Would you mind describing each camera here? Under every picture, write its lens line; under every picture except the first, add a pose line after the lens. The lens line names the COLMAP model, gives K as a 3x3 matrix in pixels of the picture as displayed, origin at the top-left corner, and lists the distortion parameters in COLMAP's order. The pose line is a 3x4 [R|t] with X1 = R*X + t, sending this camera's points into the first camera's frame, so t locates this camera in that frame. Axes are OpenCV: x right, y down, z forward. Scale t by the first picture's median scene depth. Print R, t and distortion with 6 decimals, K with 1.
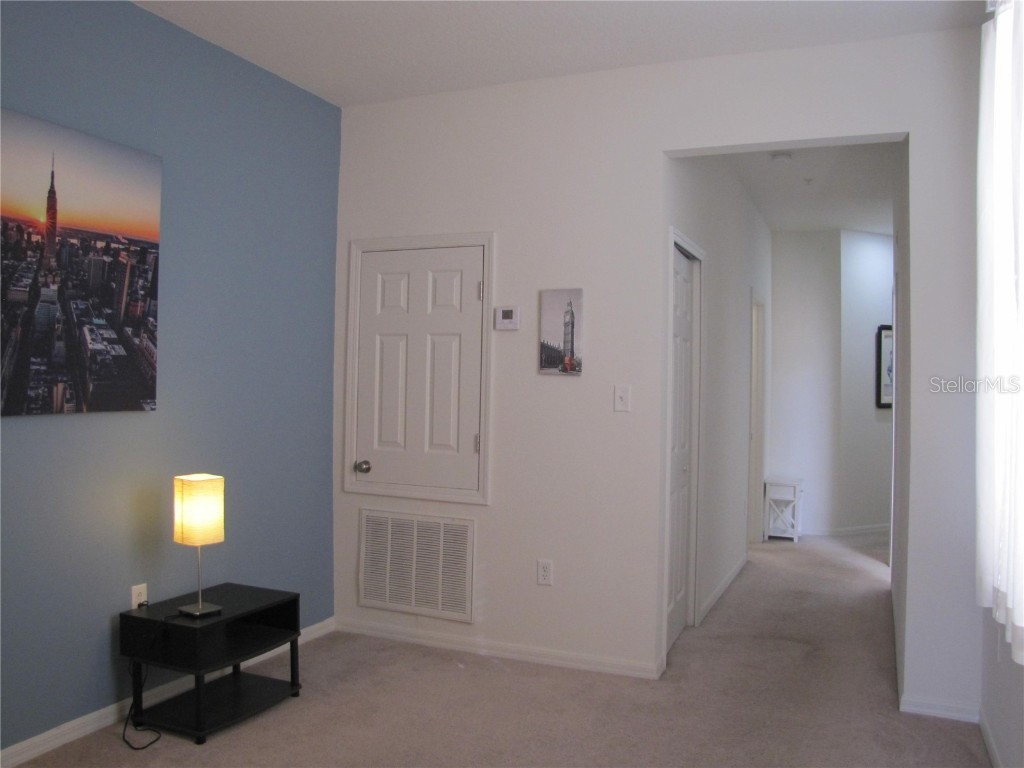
lens RADIAL K [[882.3, 0, 512.0], [0, 882.3, 384.0], [0, 0, 1]] dist [-0.106225, 0.006679]
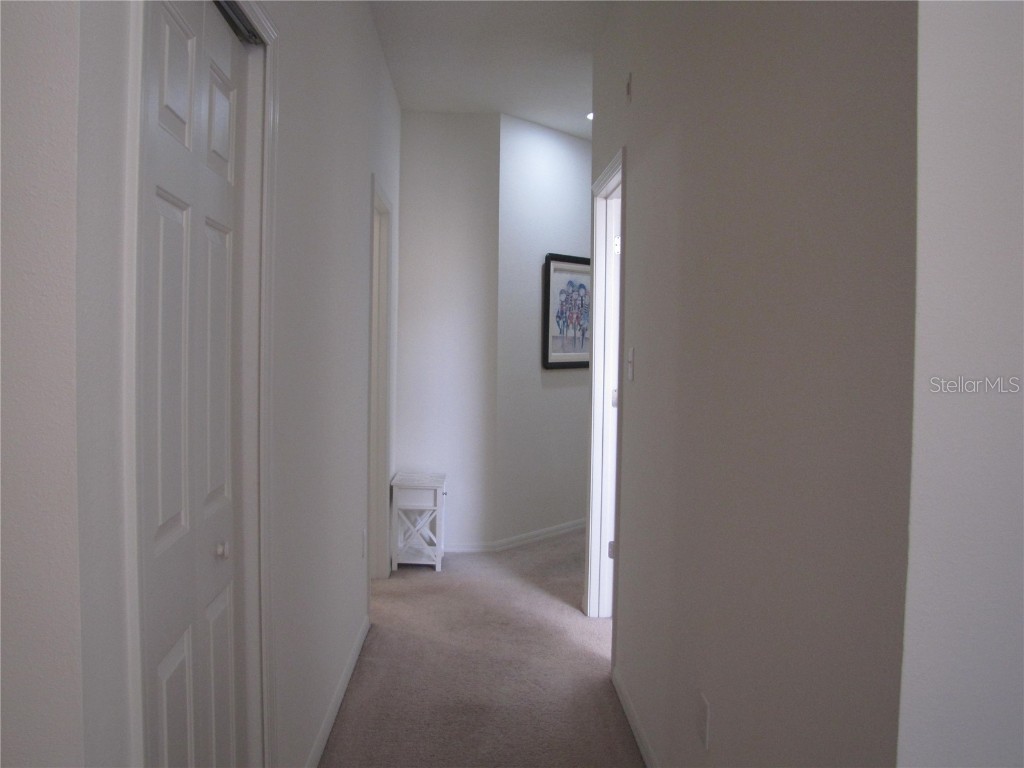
lens RADIAL K [[904.9, 0, 512.0], [0, 904.9, 384.0], [0, 0, 1]] dist [-0.288175, 0.002033]
pose [[0.909945, -0.014836, 0.414463, 0.667729], [-0.006416, 0.998737, 0.049836, 0.020135], [-0.414679, -0.048007, 0.908700, 2.511844]]
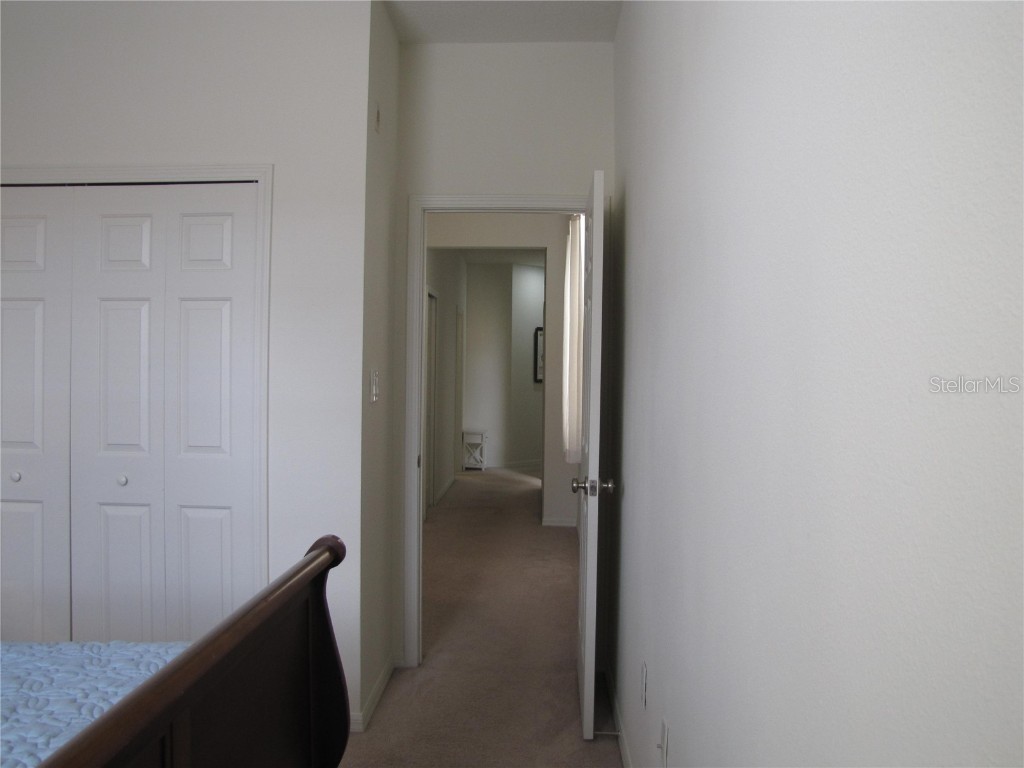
lens RADIAL K [[882.3, 0, 512.0], [0, 882.3, 384.0], [0, 0, 1]] dist [-0.106225, 0.006679]
pose [[0.934516, -0.005368, 0.355881, -1.219234], [-0.003574, 0.999694, 0.024463, -0.053373], [-0.355903, -0.024133, 0.934211, -3.176969]]
